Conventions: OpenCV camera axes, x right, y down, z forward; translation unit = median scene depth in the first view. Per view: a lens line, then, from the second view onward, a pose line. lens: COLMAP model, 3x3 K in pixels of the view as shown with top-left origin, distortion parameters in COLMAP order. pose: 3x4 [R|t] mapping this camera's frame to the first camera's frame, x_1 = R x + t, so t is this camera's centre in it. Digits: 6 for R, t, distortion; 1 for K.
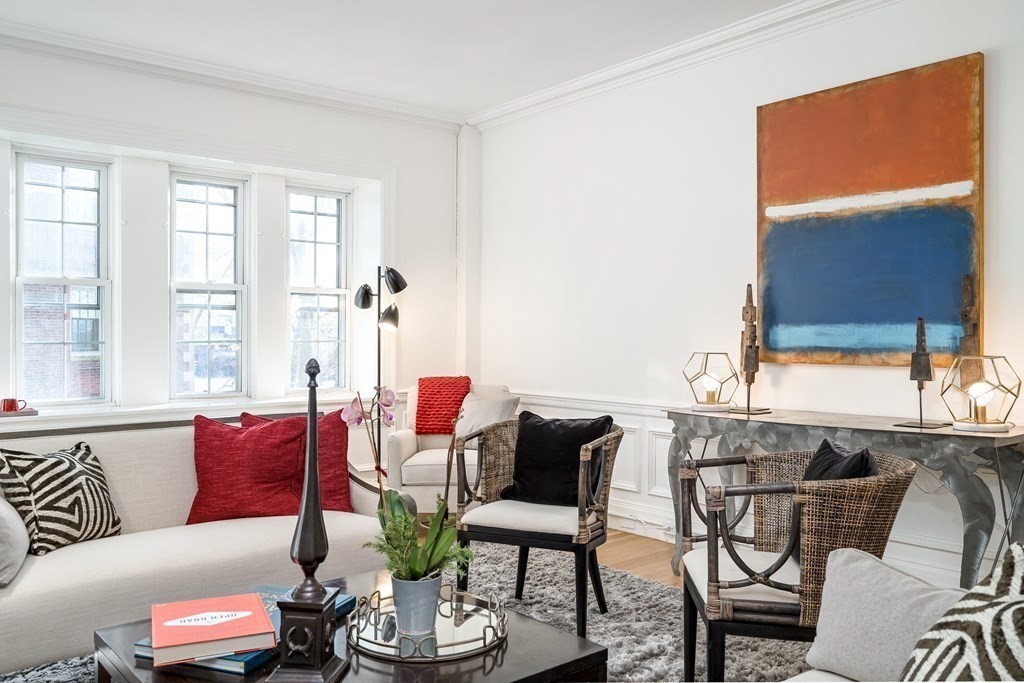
lens RADIAL K [[810.0, 0, 518.4], [0, 810.0, 342.9], [0, 0, 1]] dist [0.004449, 0.003252]
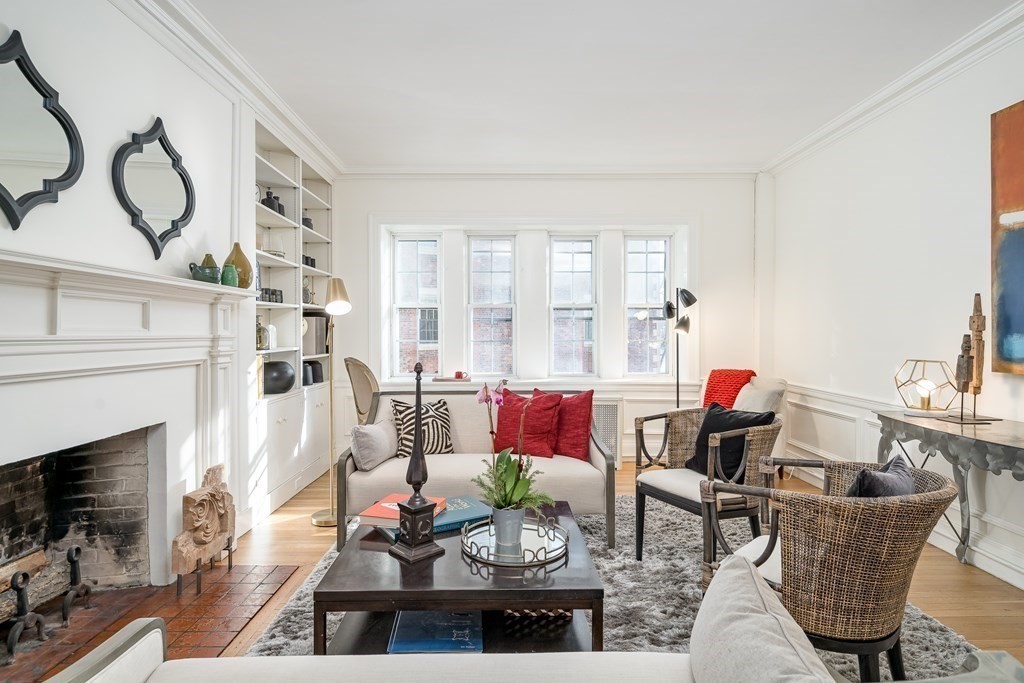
lens RADIAL K [[565.9, 0, 516.1], [0, 565.9, 336.3], [0, 0, 1]] dist [0.000033, 0.001853]
pose [[0.777106, 0.009220, -0.629302, 0.355344], [-0.007182, 0.999957, 0.005782, -0.024408], [0.629329, 0.000026, 0.777139, 0.119399]]
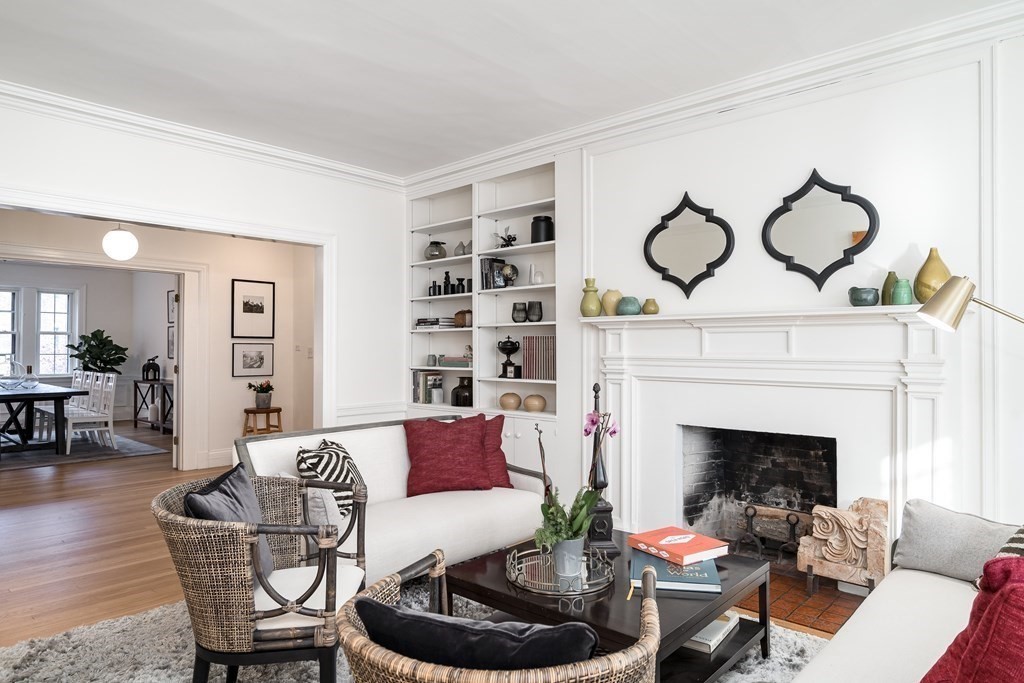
lens RADIAL K [[650.1, 0, 492.5], [0, 650.1, 341.4], [0, 0, 1]] dist [-0.006037, 0.000692]
pose [[-0.994726, 0.004116, -0.102485, 0.087041], [0.004371, 0.999988, -0.002269, -0.044539], [0.102474, -0.002705, -0.994732, 1.412634]]
